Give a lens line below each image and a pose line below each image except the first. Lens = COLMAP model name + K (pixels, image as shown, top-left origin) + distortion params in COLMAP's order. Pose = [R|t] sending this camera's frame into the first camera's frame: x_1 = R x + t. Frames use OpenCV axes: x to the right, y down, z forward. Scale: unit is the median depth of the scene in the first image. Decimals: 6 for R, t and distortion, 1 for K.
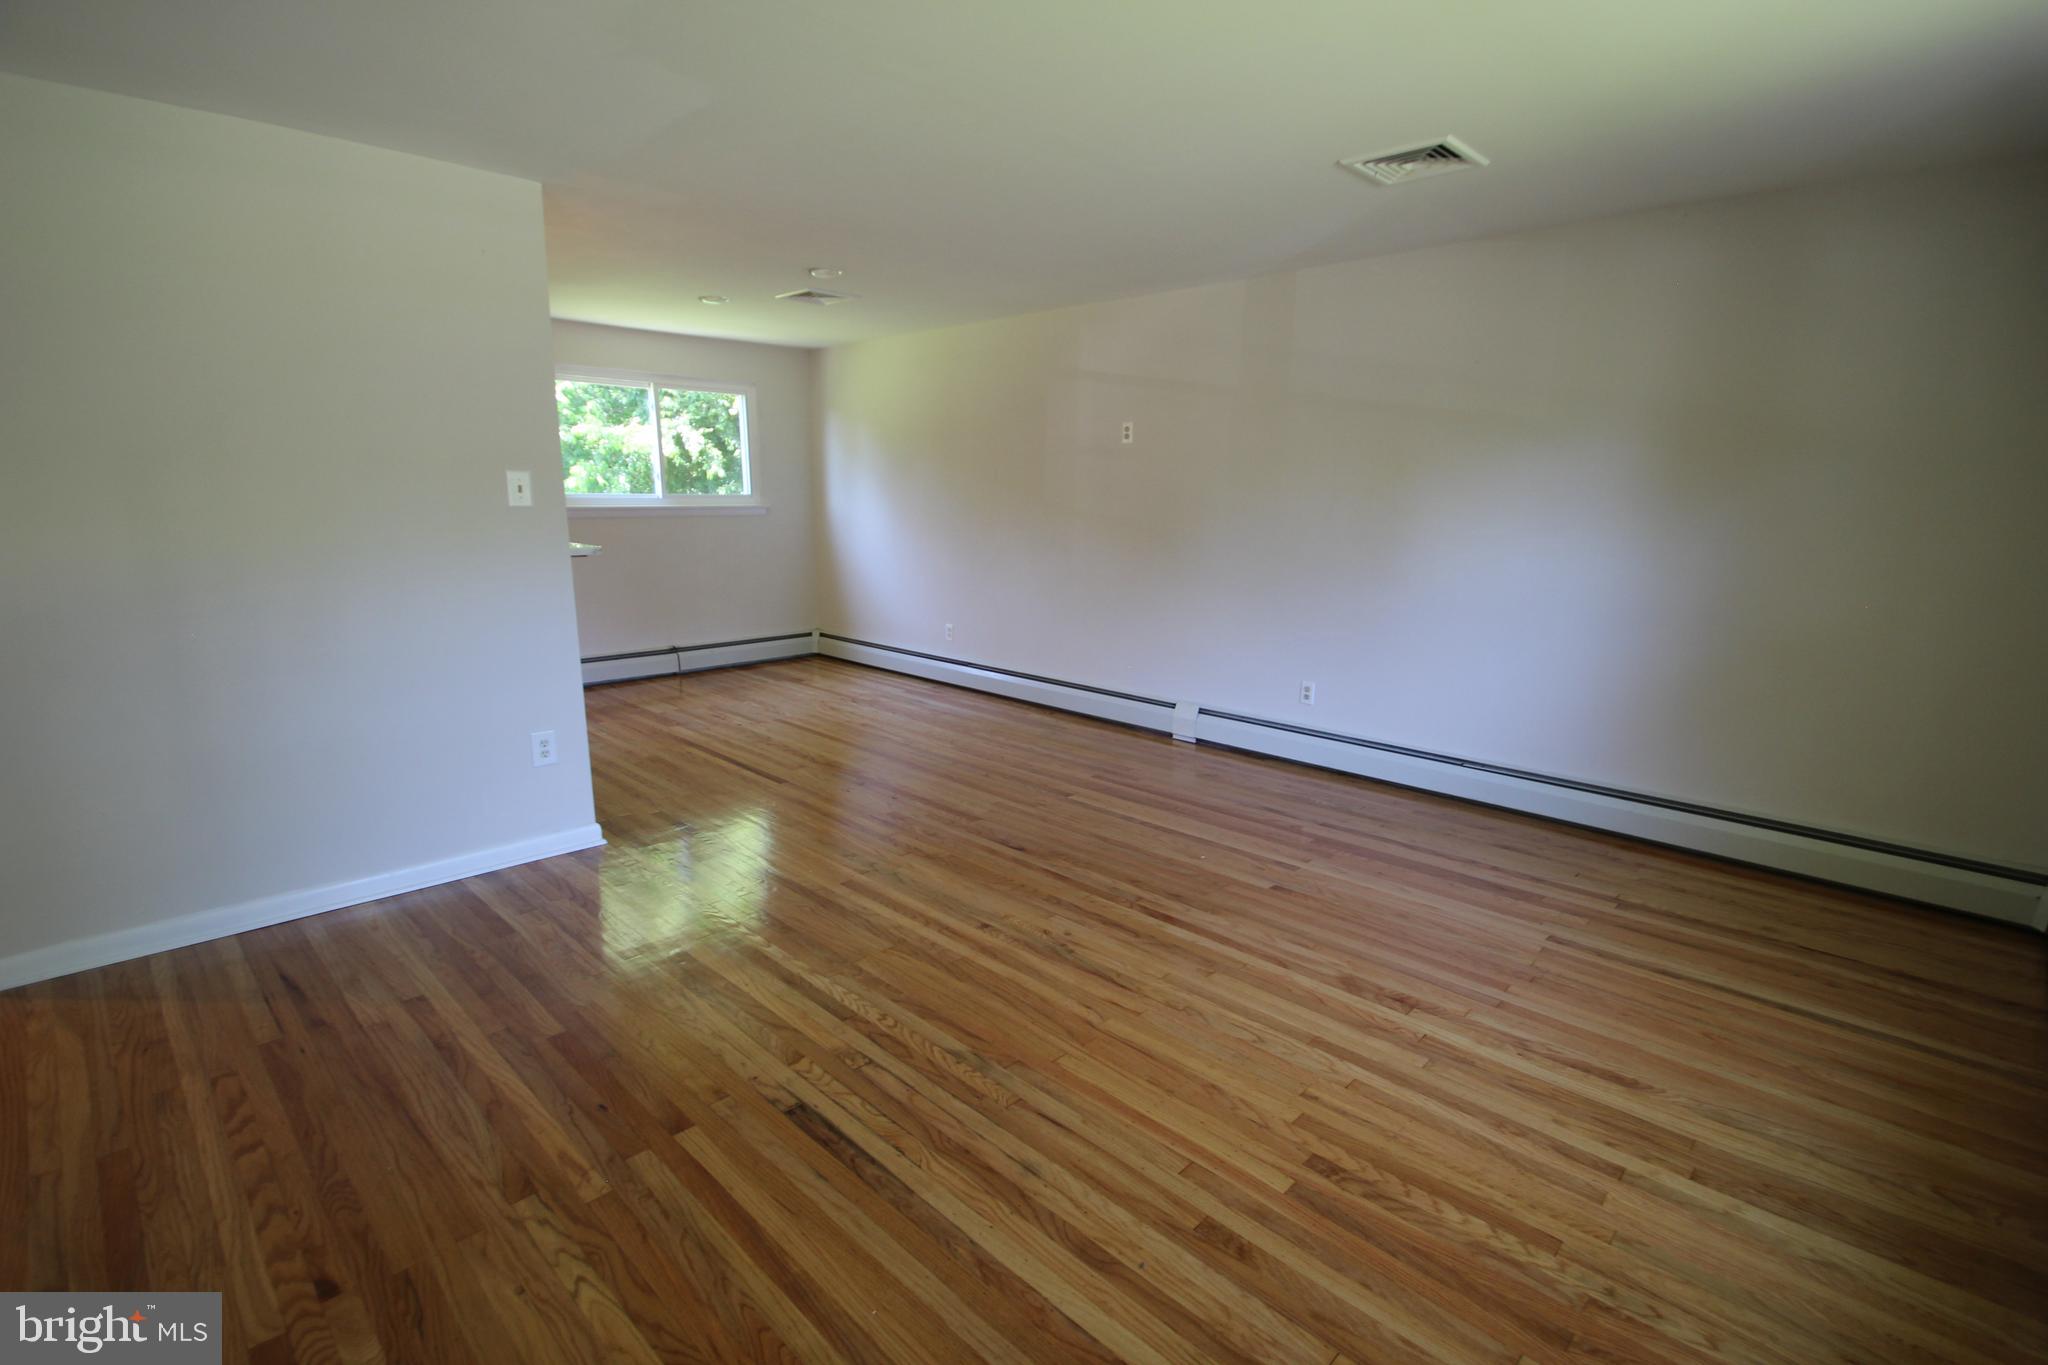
lens RADIAL K [[946.9, 0, 1034.2], [0, 946.9, 695.7], [0, 0, 1]] dist [0.021515, -0.023795]
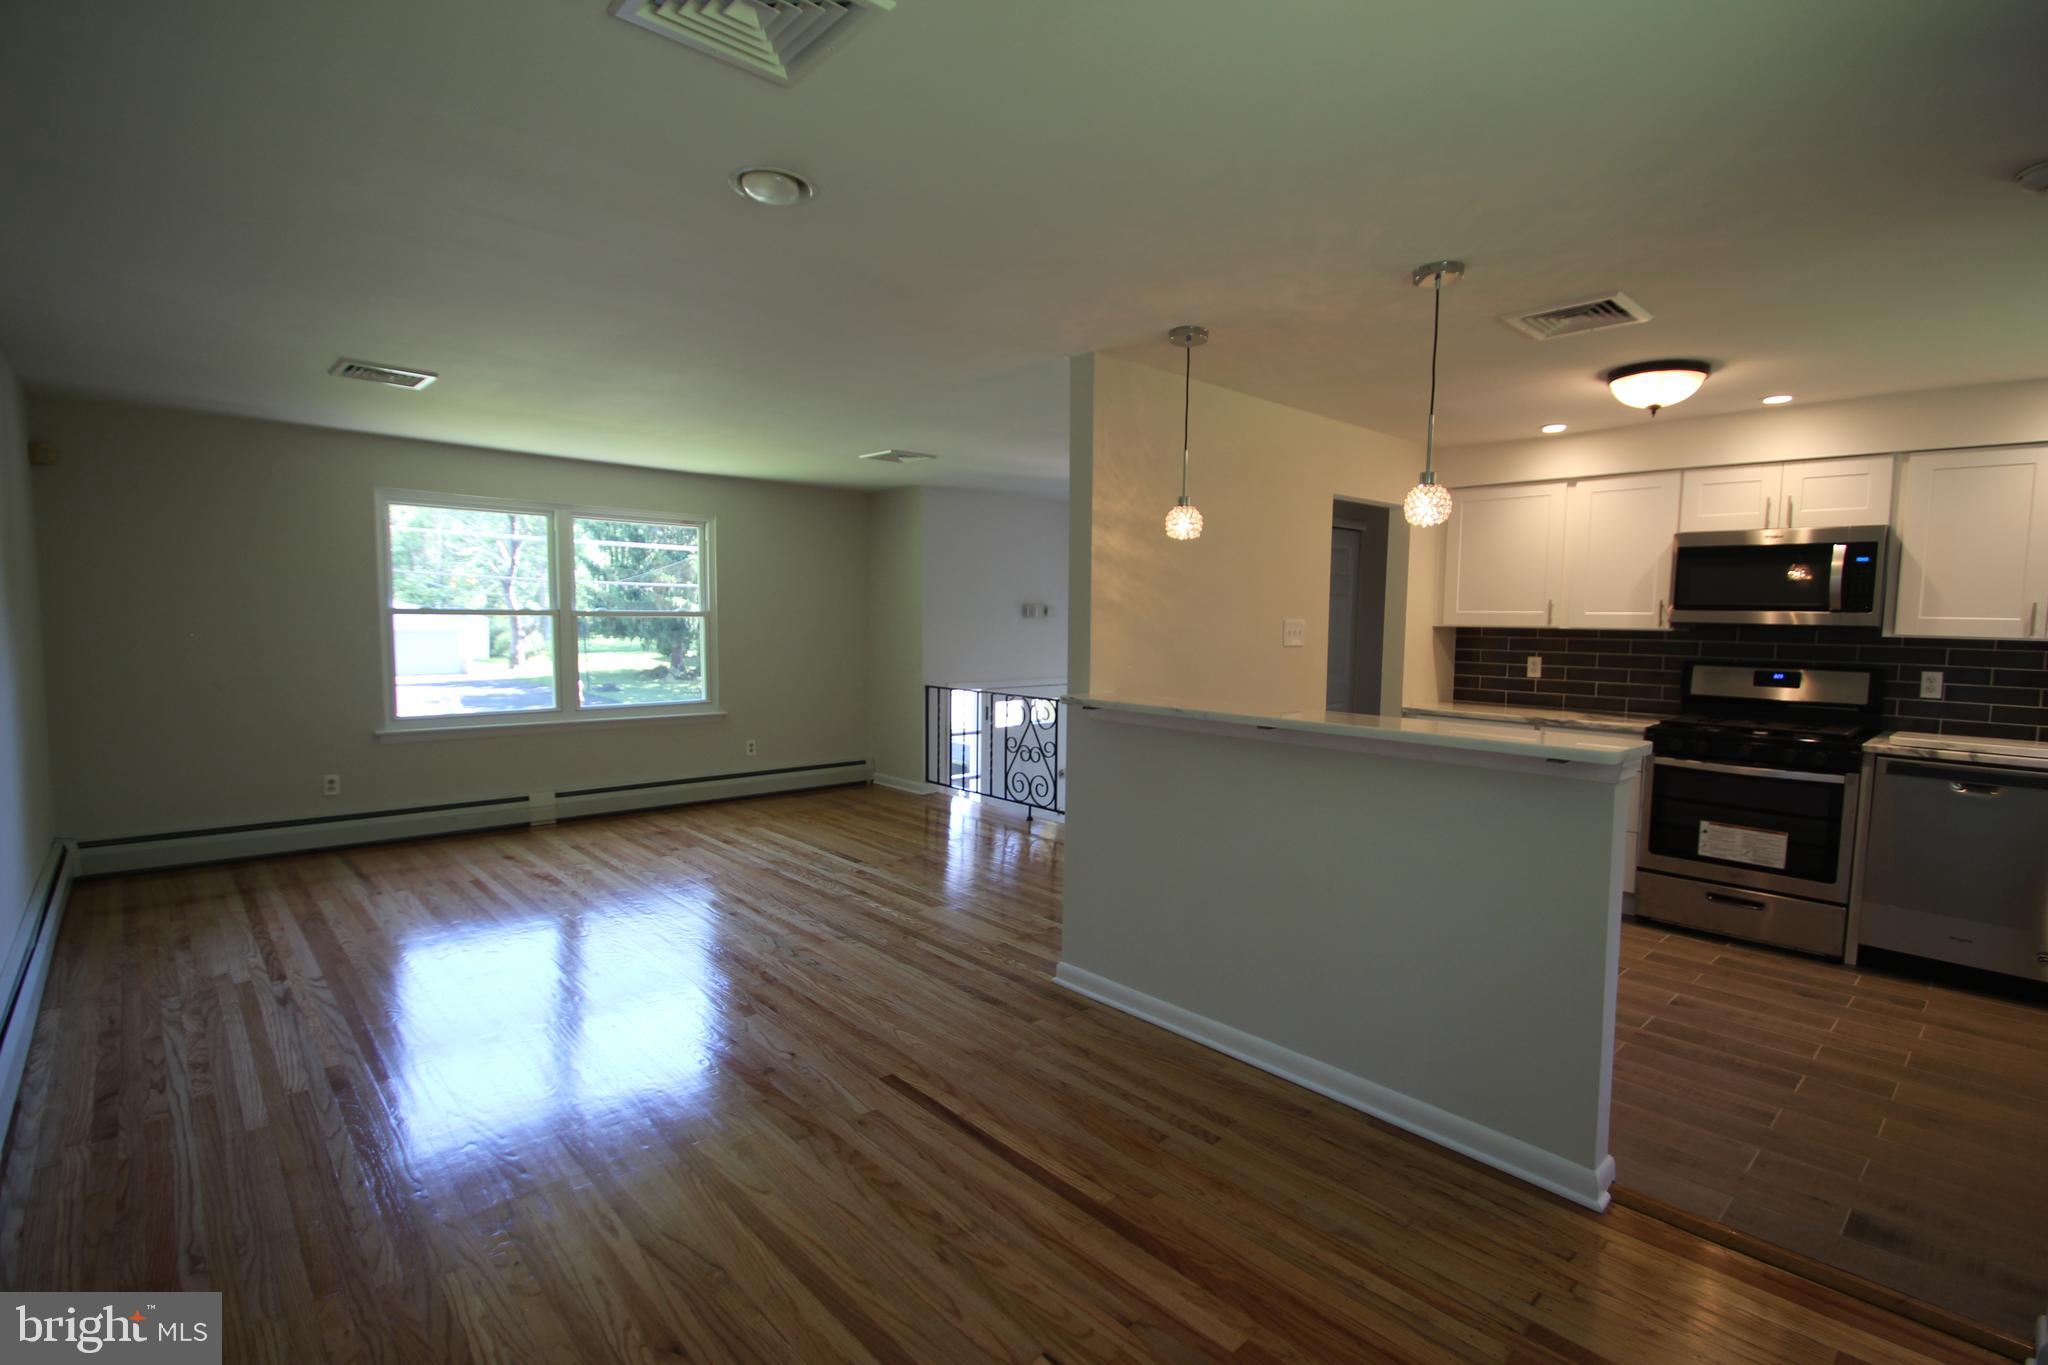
lens RADIAL K [[946.9, 0, 1034.2], [0, 946.9, 695.7], [0, 0, 1]] dist [0.021515, -0.023795]
pose [[-0.998641, -0.027934, 0.044009, -0.600066], [-0.013761, 0.955612, 0.294305, -0.539830], [-0.050277, 0.293300, -0.954698, 2.390557]]
